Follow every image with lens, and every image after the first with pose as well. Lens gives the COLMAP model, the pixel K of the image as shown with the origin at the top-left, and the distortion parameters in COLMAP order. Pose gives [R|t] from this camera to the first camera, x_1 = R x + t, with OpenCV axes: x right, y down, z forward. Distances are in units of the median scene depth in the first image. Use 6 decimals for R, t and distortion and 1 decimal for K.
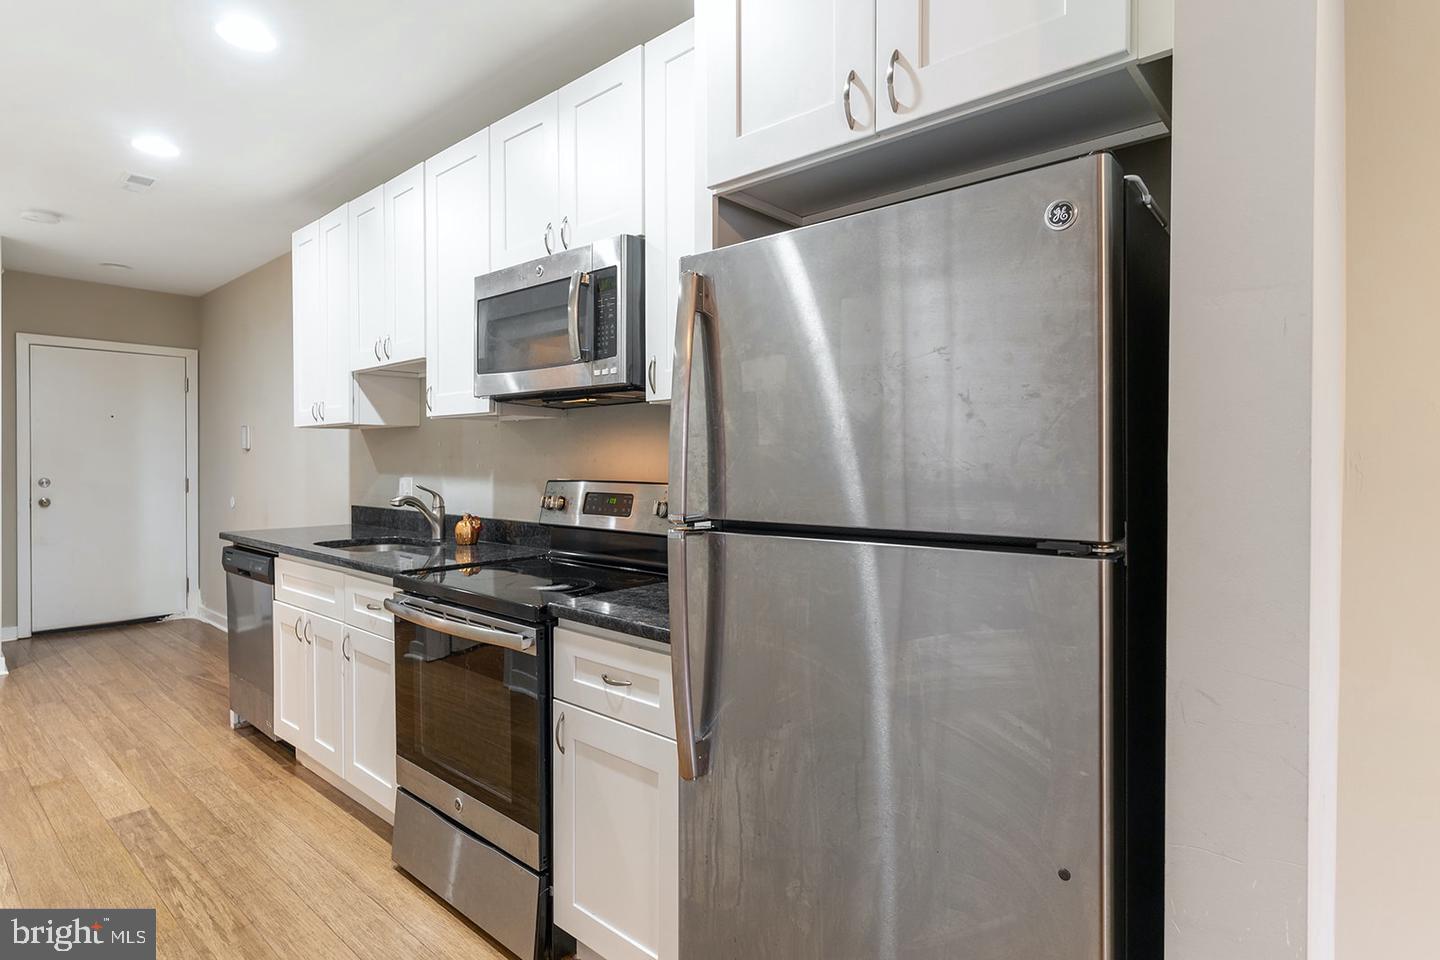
lens RADIAL K [[742.3, 0, 724.0], [0, 742.3, 466.1], [0, 0, 1]] dist [-0.006855, 0.004300]
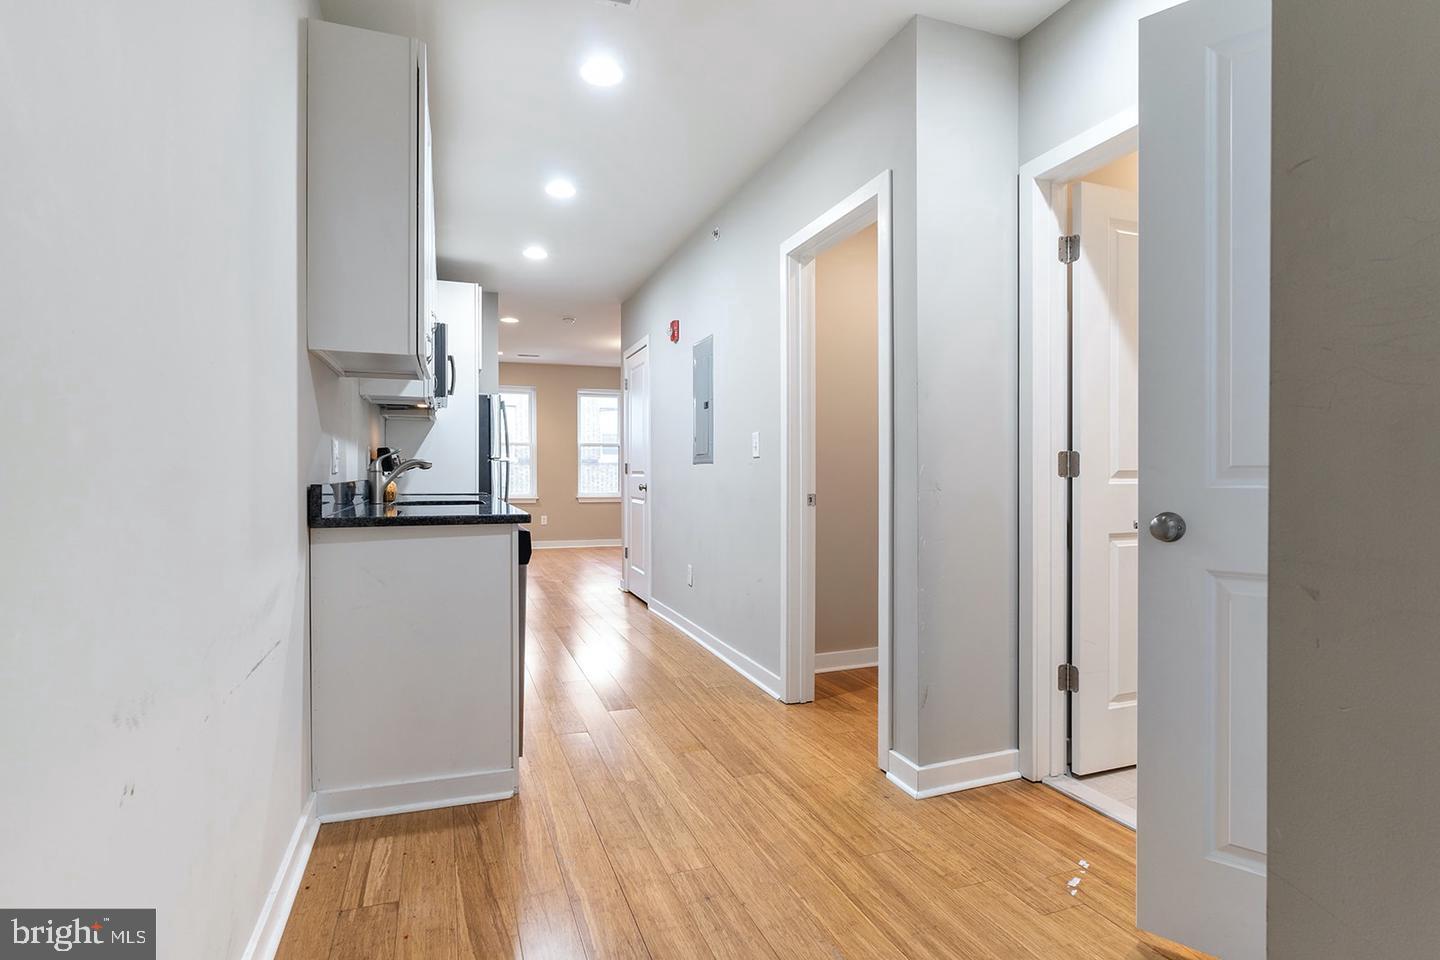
lens RADIAL K [[742.3, 0, 726.5], [0, 742.3, 475.3], [0, 0, 1]] dist [-0.006855, 0.004300]
pose [[-0.882615, -0.000640, 0.470096, -1.361409], [0.005268, 0.999923, 0.011252, 0.054162], [-0.470067, 0.012408, -0.882544, 1.774343]]
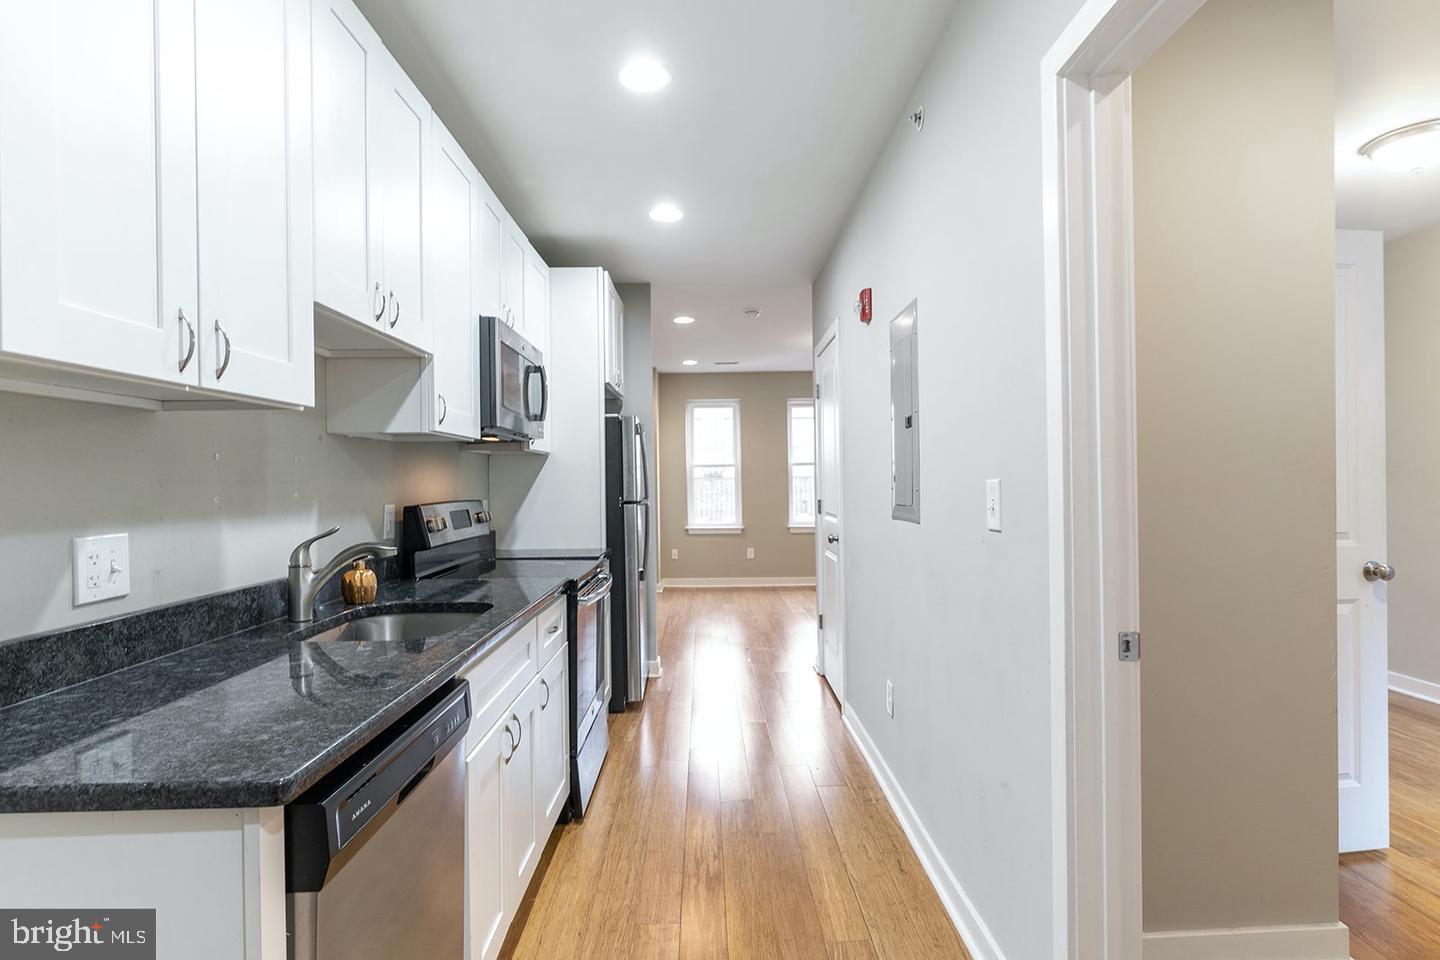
lens RADIAL K [[742.3, 0, 721.5], [0, 742.3, 482.7], [0, 0, 1]] dist [-0.006855, 0.004300]
pose [[-0.673290, 0.008149, 0.739334, -1.120299], [0.019972, 0.999775, 0.007168, -0.009353], [-0.739109, 0.019592, -0.673301, 1.227666]]
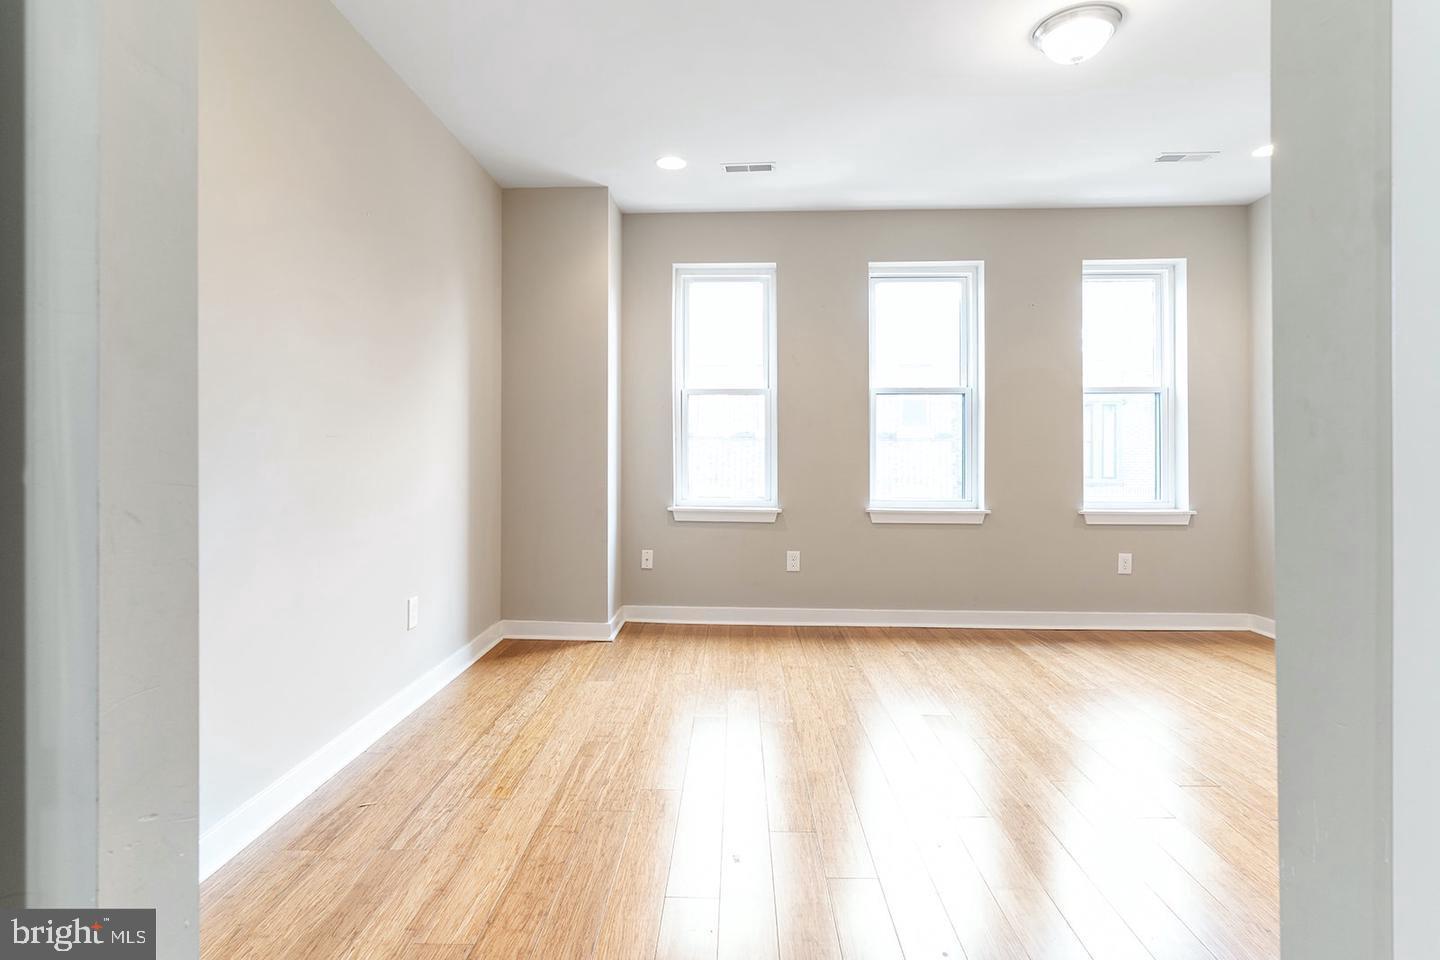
lens RADIAL K [[742.3, 0, 718.3], [0, 742.3, 443.4], [0, 0, 1]] dist [-0.006855, 0.004300]
pose [[-0.633078, 0.008632, 0.774040, -0.111409], [0.005349, 0.999963, -0.006777, 0.062614], [-0.774069, -0.000150, -0.633101, 0.257772]]
